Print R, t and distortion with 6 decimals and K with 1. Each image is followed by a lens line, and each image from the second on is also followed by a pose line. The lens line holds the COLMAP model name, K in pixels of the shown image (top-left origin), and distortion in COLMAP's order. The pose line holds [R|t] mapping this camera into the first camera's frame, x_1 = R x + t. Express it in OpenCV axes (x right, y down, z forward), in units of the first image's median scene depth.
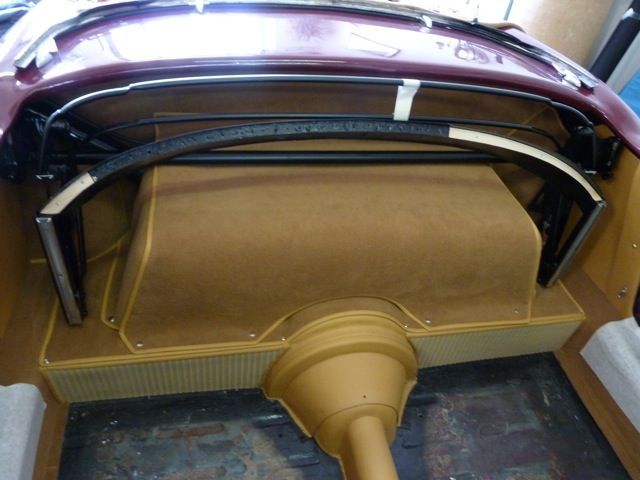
lens RADIAL K [[477.9, 0, 320.0], [0, 477.9, 240.0], [0, 0, 1]] dist [-0.035419, 0.004795]
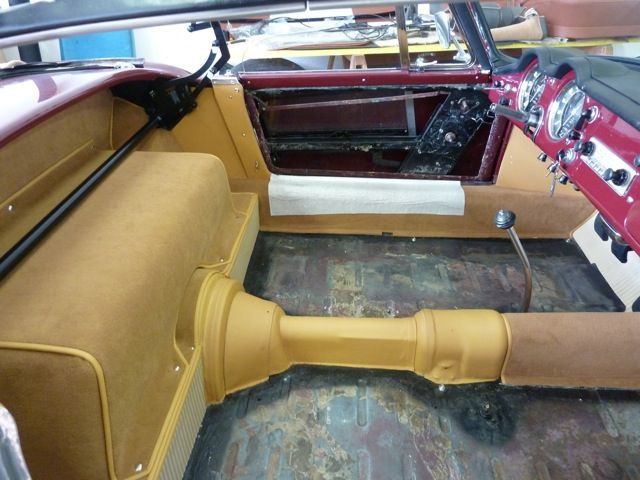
lens RADIAL K [[477.9, 0, 320.0], [0, 477.9, 240.0], [0, 0, 1]] dist [-0.035419, 0.004795]
pose [[0.241118, -0.612450, 0.752839, -0.660321], [0.662220, 0.670903, 0.333698, -0.118449], [-0.709455, 0.418085, 0.567343, 0.105478]]
